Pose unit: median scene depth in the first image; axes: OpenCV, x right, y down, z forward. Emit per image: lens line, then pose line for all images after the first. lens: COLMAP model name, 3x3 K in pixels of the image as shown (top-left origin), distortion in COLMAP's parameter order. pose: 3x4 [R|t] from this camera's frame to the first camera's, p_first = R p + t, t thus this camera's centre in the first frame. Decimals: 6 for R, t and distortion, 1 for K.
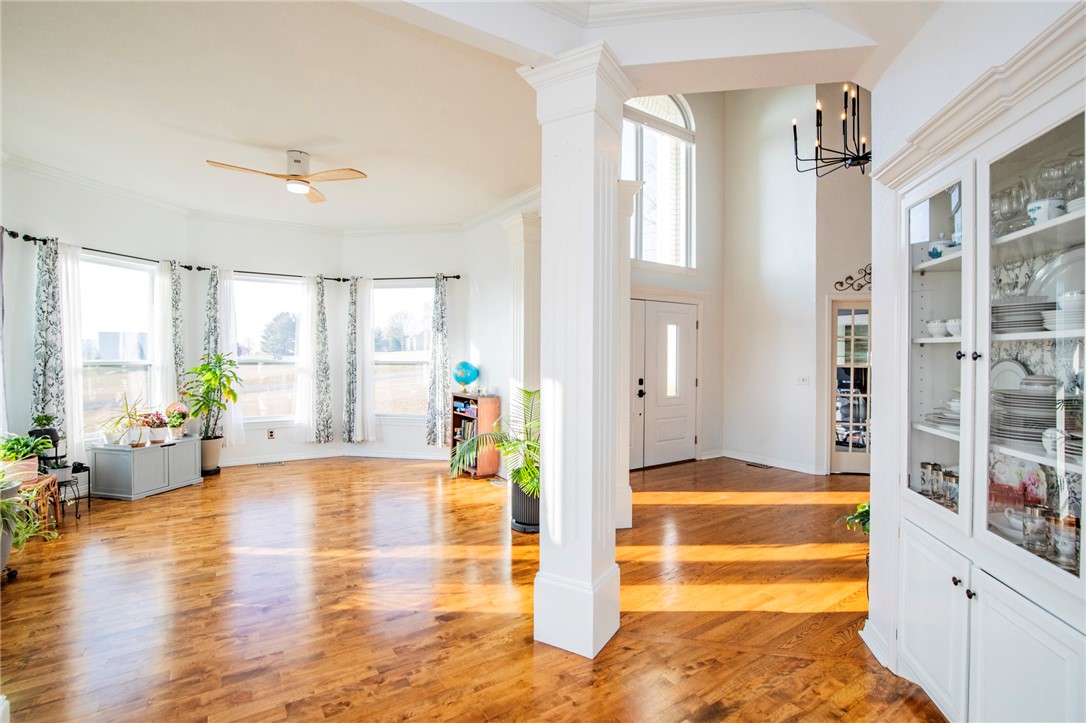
lens RADIAL K [[506.7, 0, 548.9], [0, 506.7, 357.4], [0, 0, 1]] dist [-0.030717, 0.004227]
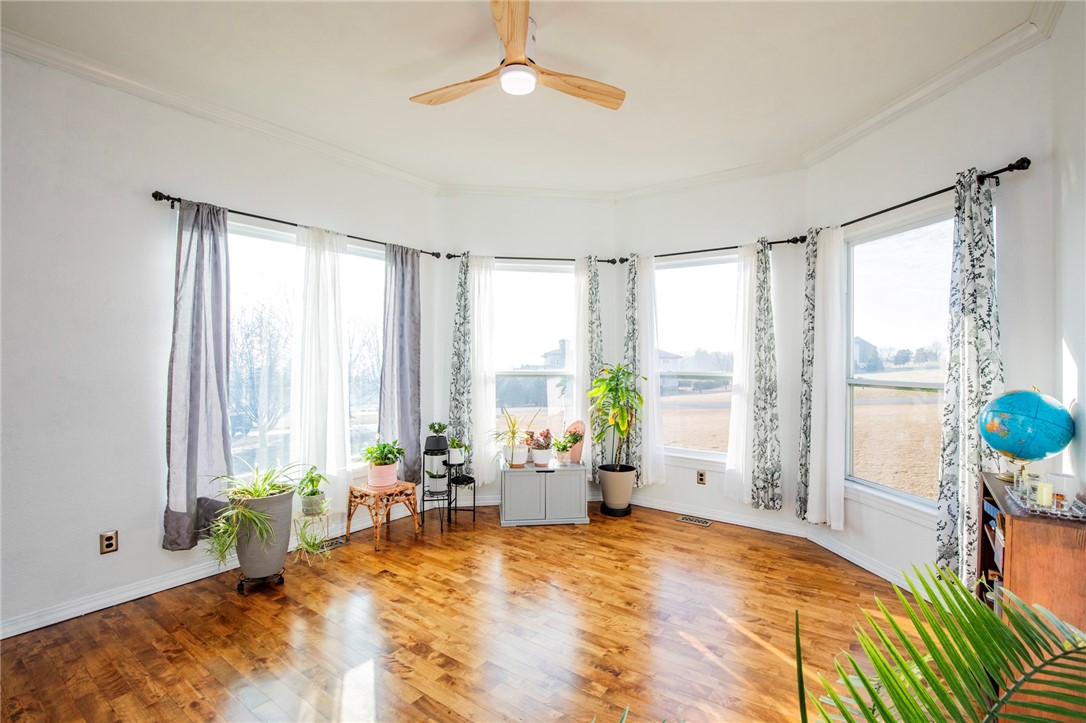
lens RADIAL K [[506.7, 0, 555.4], [0, 506.7, 359.7], [0, 0, 1]] dist [-0.030717, 0.004227]
pose [[0.351575, 0.003048, -0.936155, 0.043096], [-0.007551, 0.999971, 0.000420, -0.012578], [0.936129, 0.006921, 0.351588, 0.582198]]
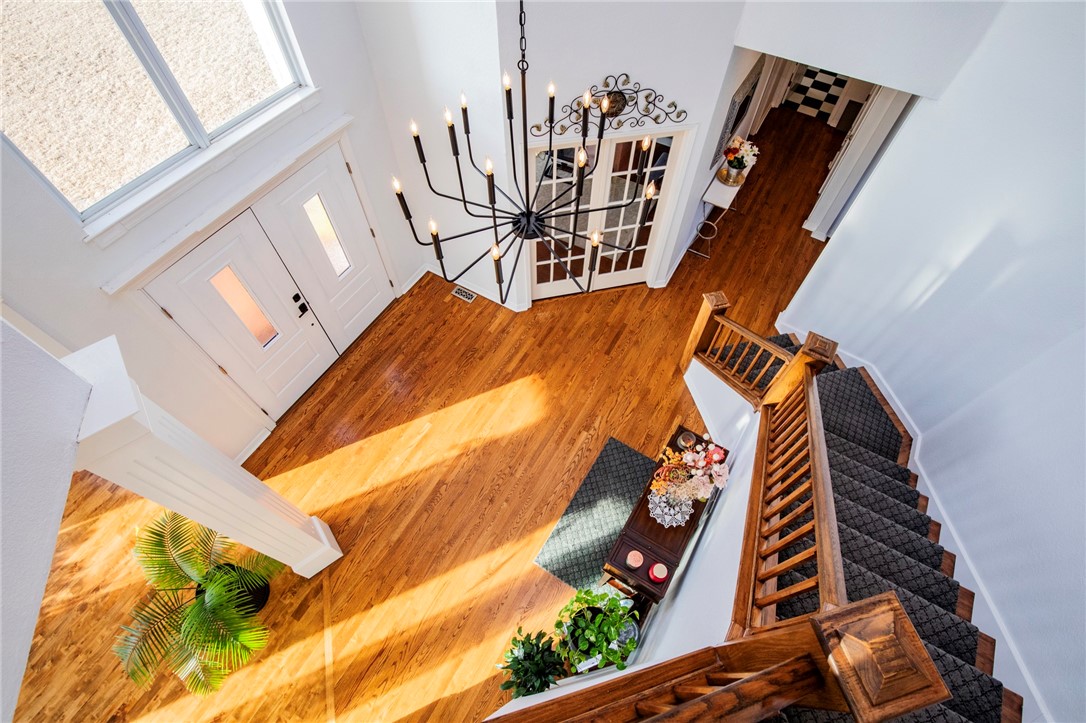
lens RADIAL K [[506.7, 0, 551.4], [0, 506.7, 358.9], [0, 0, 1]] dist [-0.030717, 0.004227]
pose [[0.897852, -0.365558, 0.245415, 0.303314], [-0.008063, 0.543640, 0.839280, -0.524368], [-0.440223, -0.755528, 0.485161, 0.407717]]
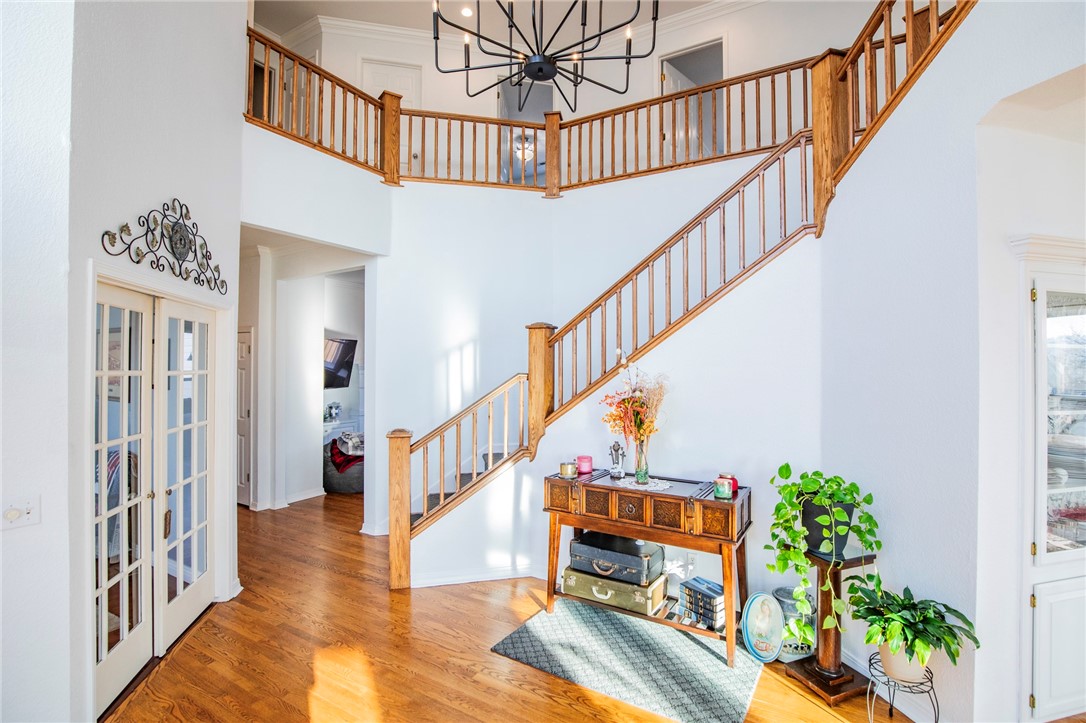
lens RADIAL K [[506.7, 0, 555.8], [0, 506.7, 359.0], [0, 0, 1]] dist [-0.030717, 0.004227]
pose [[-0.436380, 0.003498, 0.899756, 0.083823], [-0.000465, 0.999991, -0.004114, -0.049247], [-0.899762, -0.002214, -0.436375, 0.820697]]
